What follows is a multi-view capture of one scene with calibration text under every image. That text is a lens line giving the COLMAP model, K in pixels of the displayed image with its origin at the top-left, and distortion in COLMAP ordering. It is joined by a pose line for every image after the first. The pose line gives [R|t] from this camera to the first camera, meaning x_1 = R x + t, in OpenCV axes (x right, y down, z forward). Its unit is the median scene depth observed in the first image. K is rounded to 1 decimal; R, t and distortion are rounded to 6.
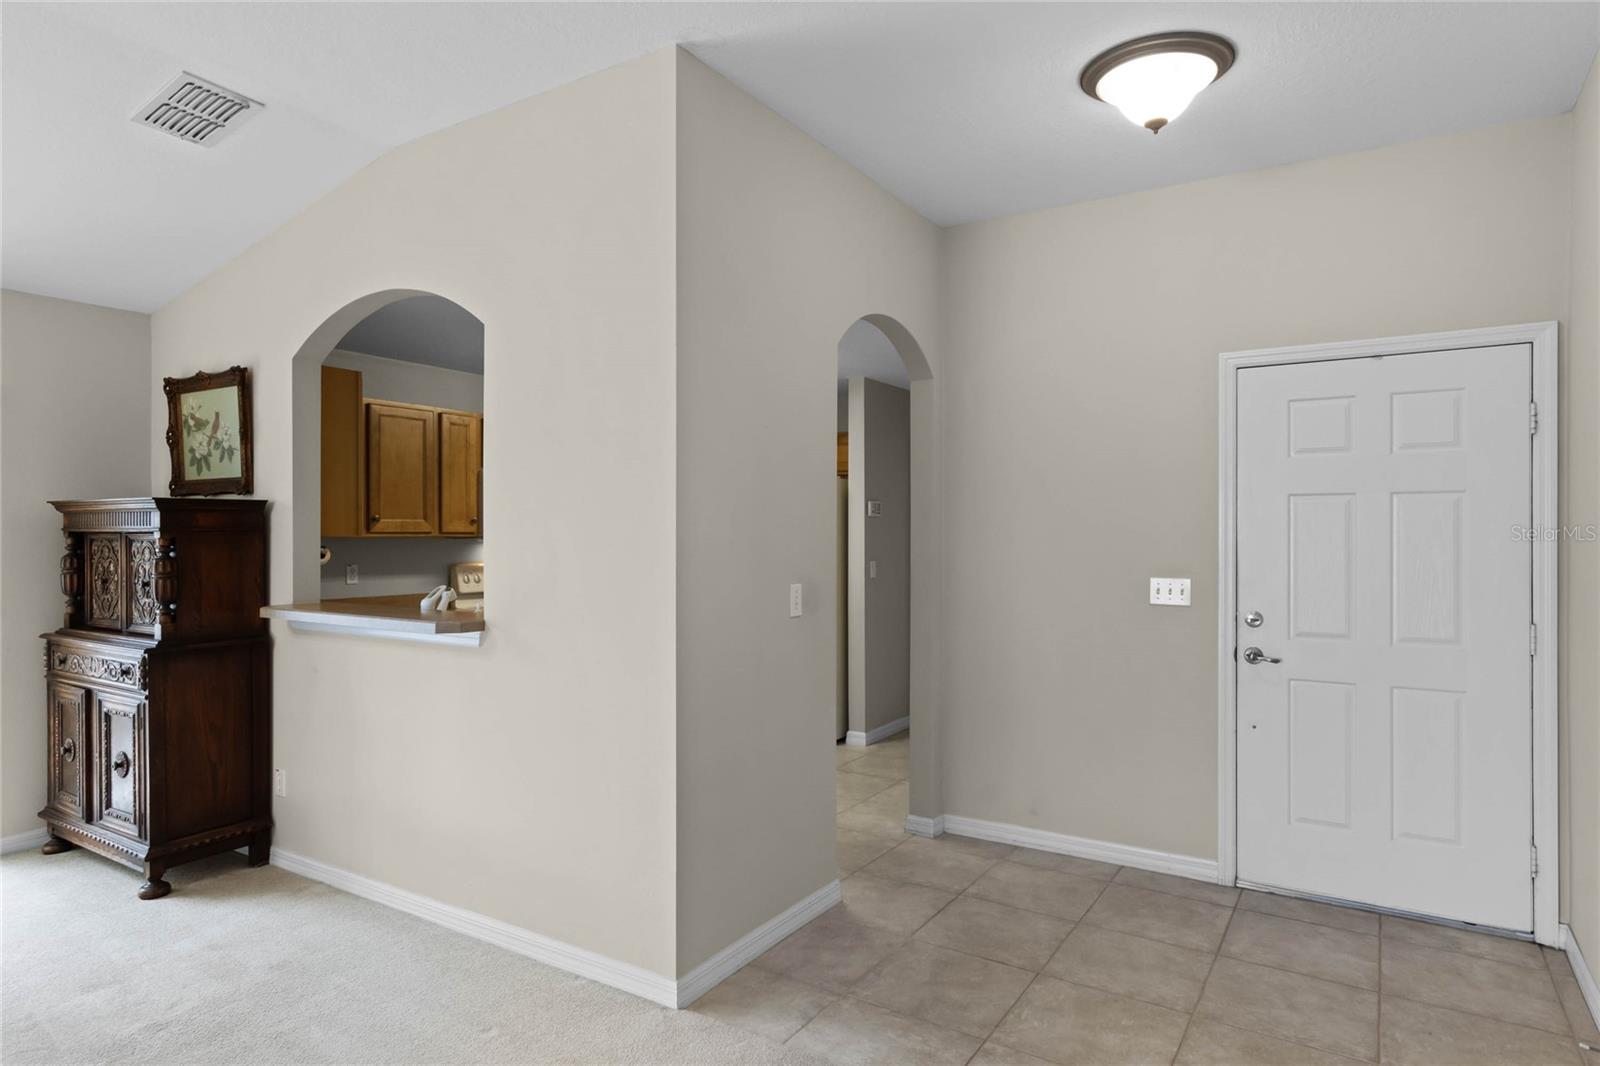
lens RADIAL K [[877.5, 0, 791.8], [0, 877.5, 537.4], [0, 0, 1]] dist [0.010243, -0.004323]
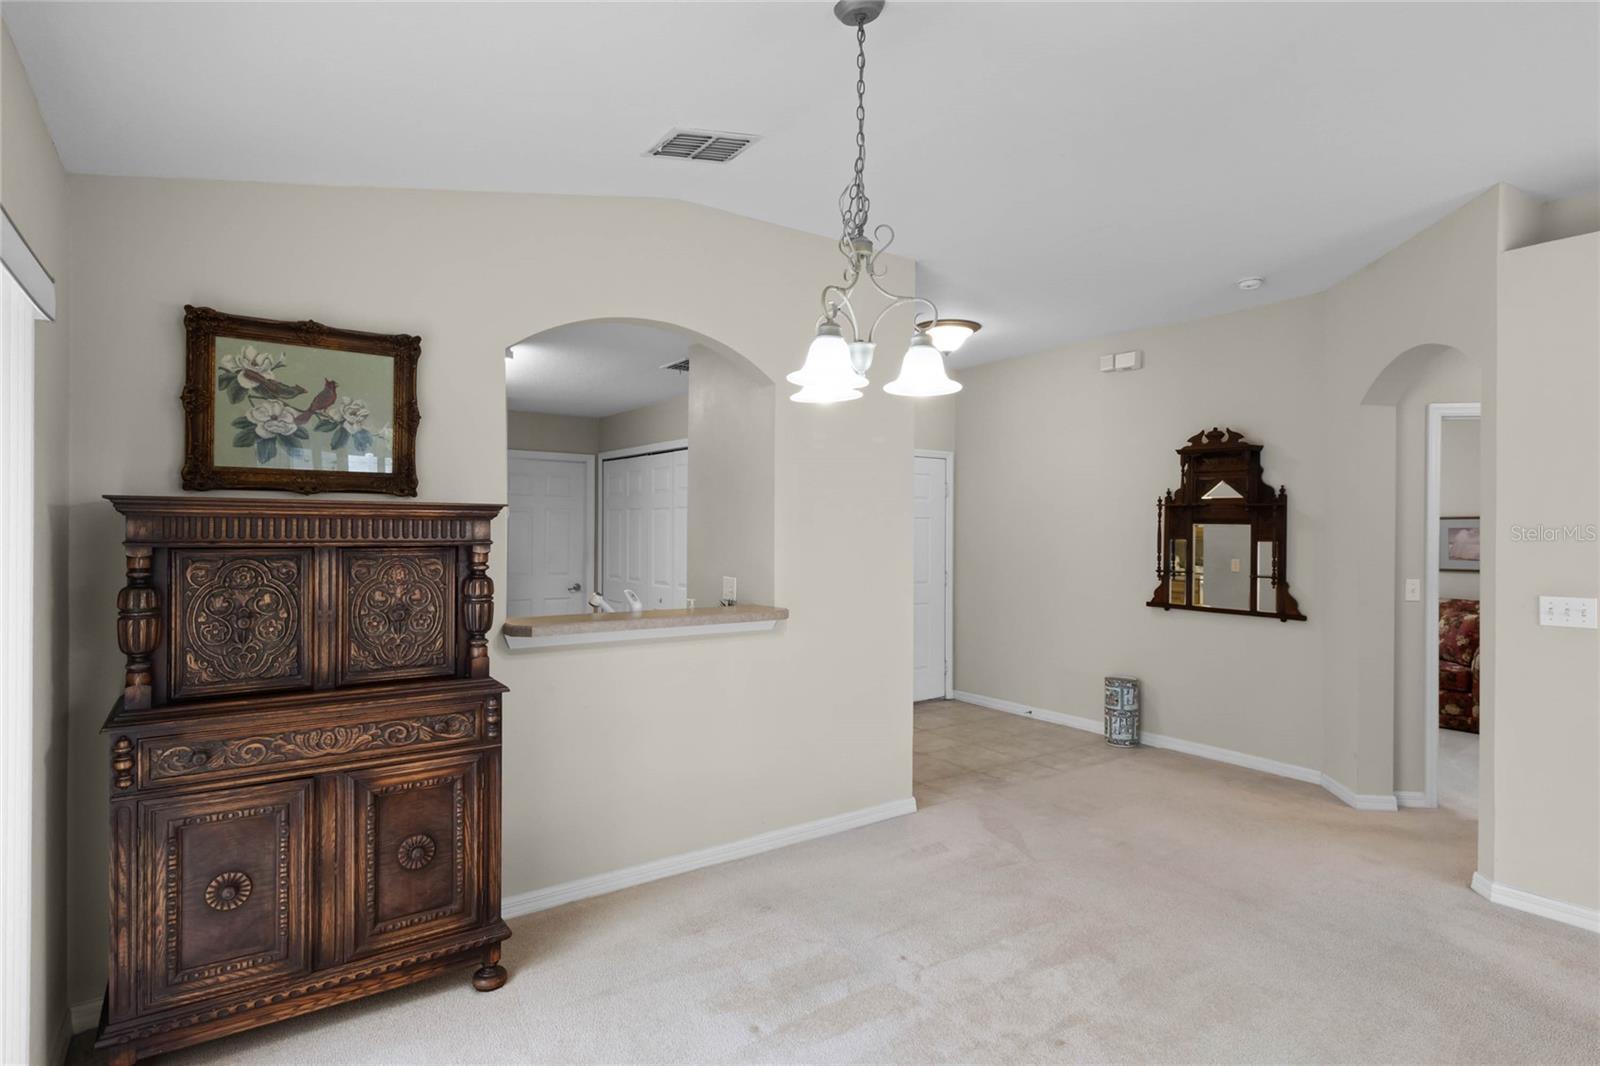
lens RADIAL K [[835.8, 0, 797.8], [0, 835.8, 524.4], [0, 0, 1]] dist [0.003557, 0.001323]
pose [[0.387846, 0.003383, 0.921718, -1.169340], [-0.007188, 0.999974, -0.000646, -0.025118], [-0.921696, -0.006375, 0.387860, 0.373743]]
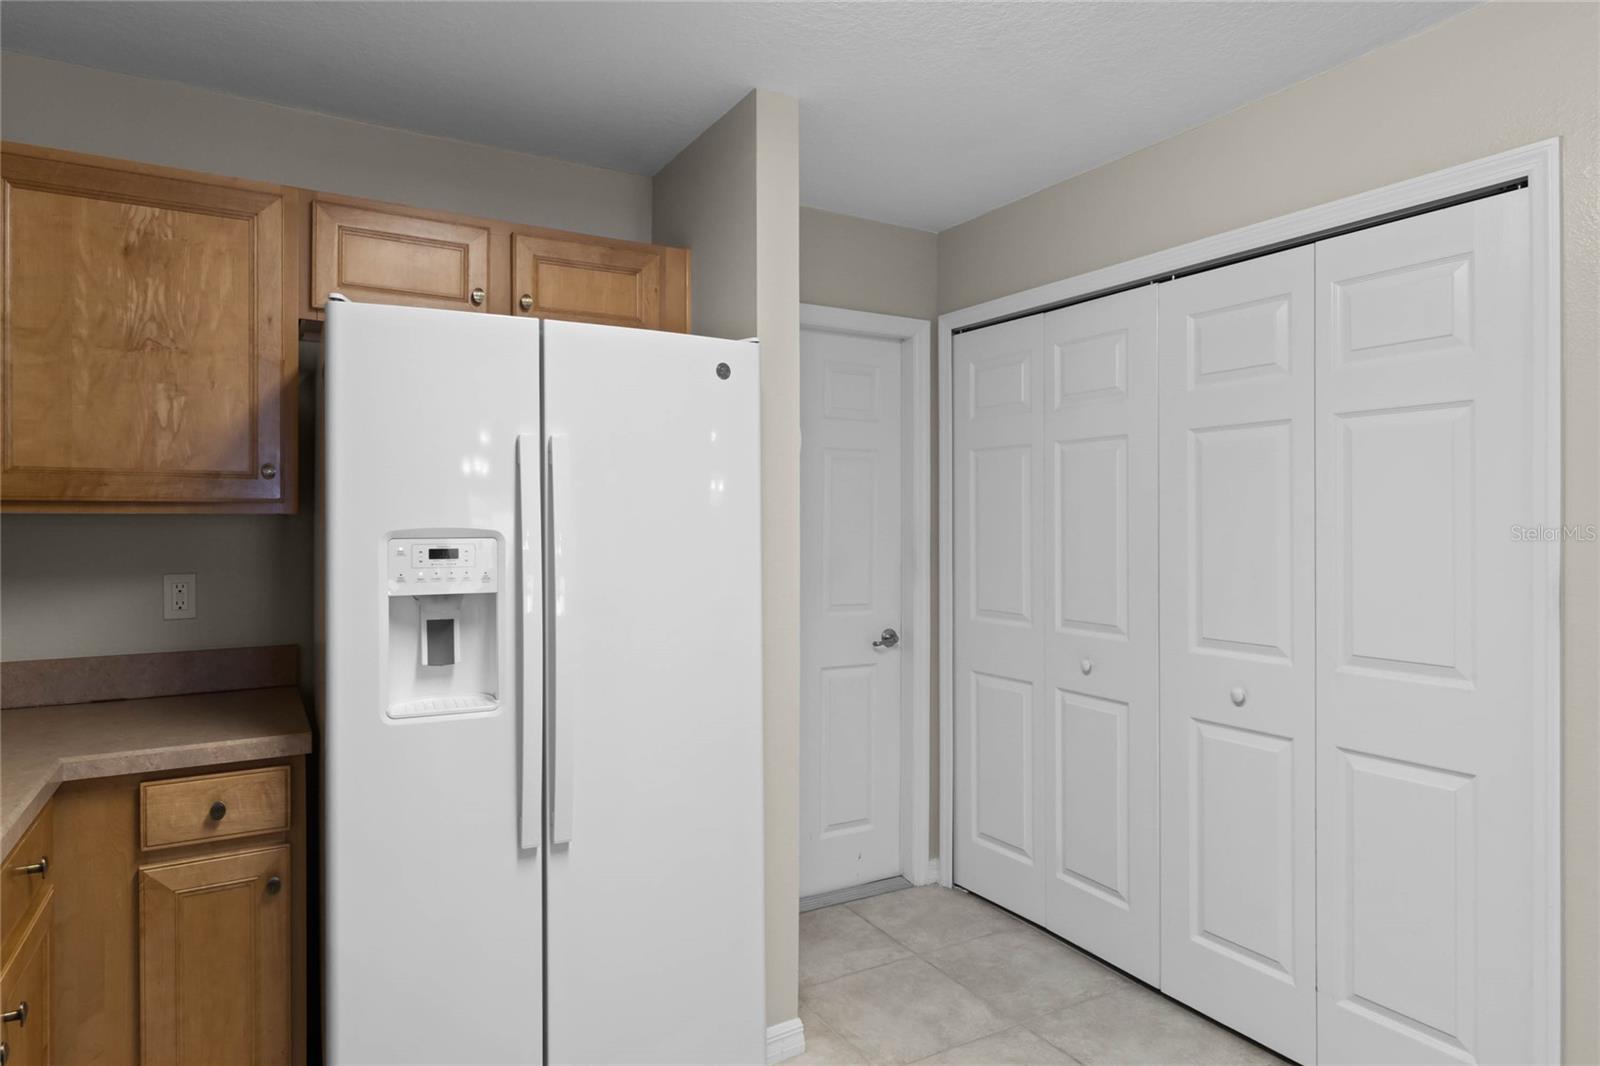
lens RADIAL K [[919.9, 0, 799.2], [0, 919.9, 523.2], [0, 0, 1]] dist [0.000259, -0.000028]
pose [[0.455317, -0.009001, 0.890284, -0.458639], [-0.000987, 0.999943, 0.010615, 0.001043], [-0.890329, -0.005712, 0.455282, 1.217909]]
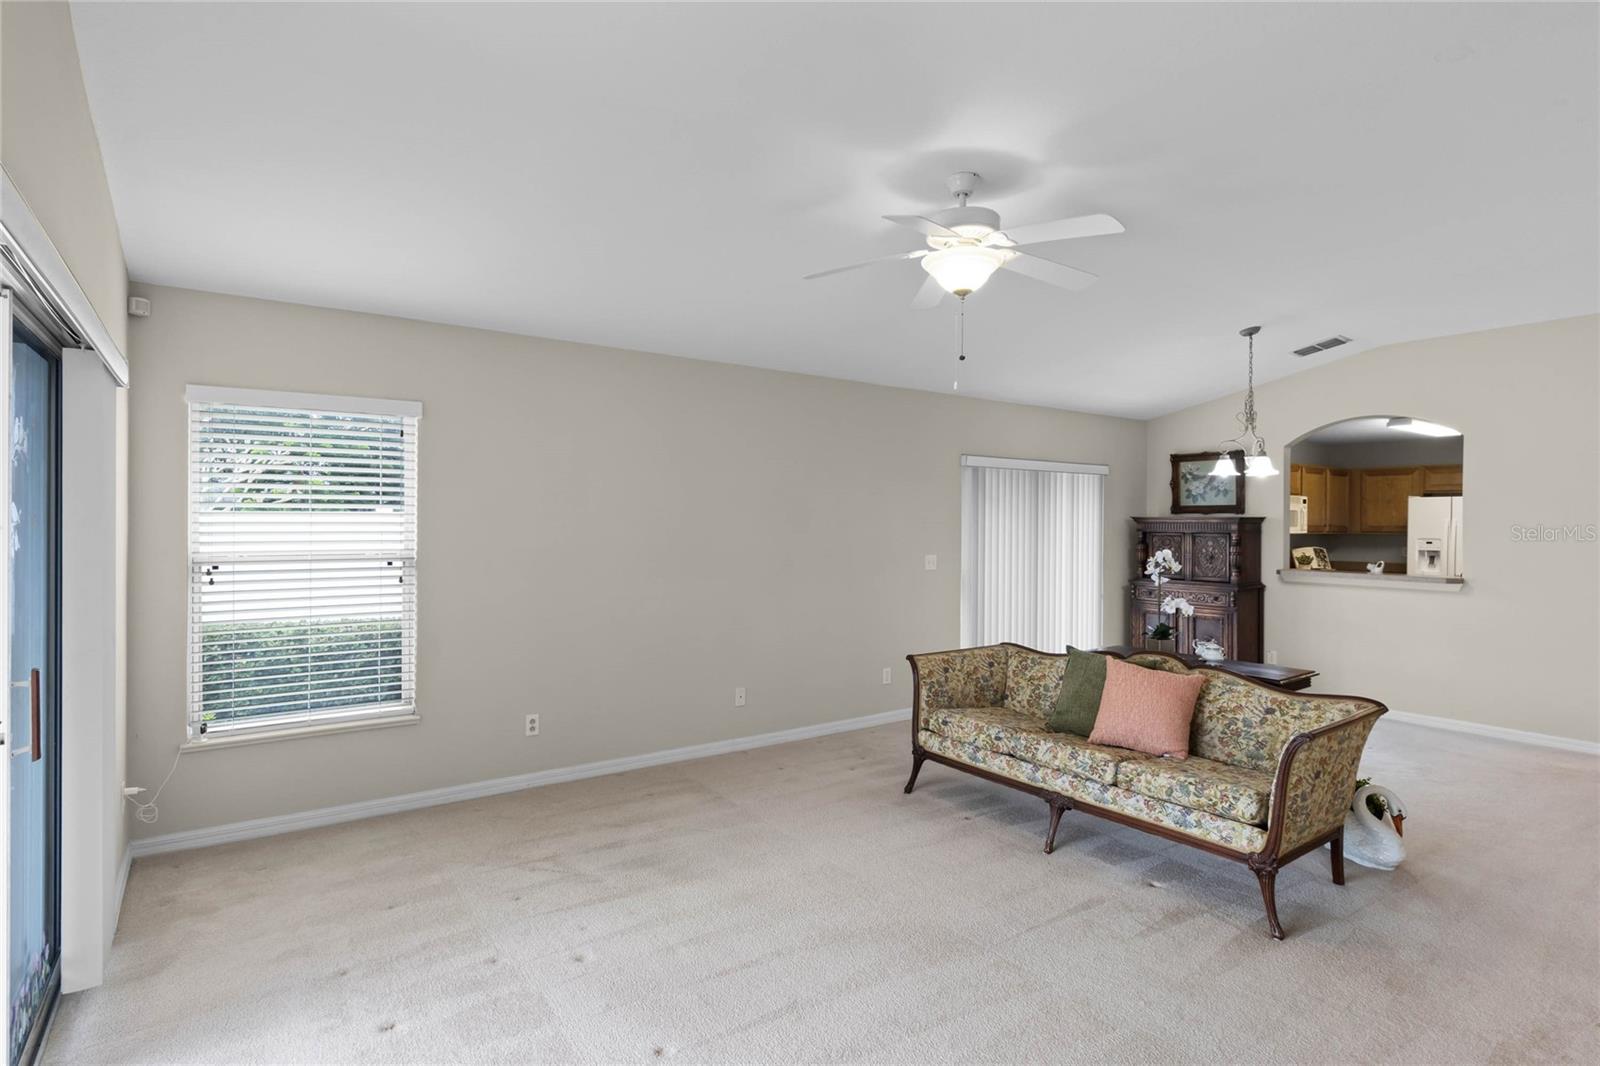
lens RADIAL K [[835.8, 0, 799.0], [0, 835.8, 524.4], [0, 0, 1]] dist [0.003557, 0.001323]
pose [[0.916354, 0.006692, -0.400313, -0.769036], [-0.005197, 0.999975, 0.004820, -0.028757], [0.400335, -0.002337, 0.916366, -1.133891]]
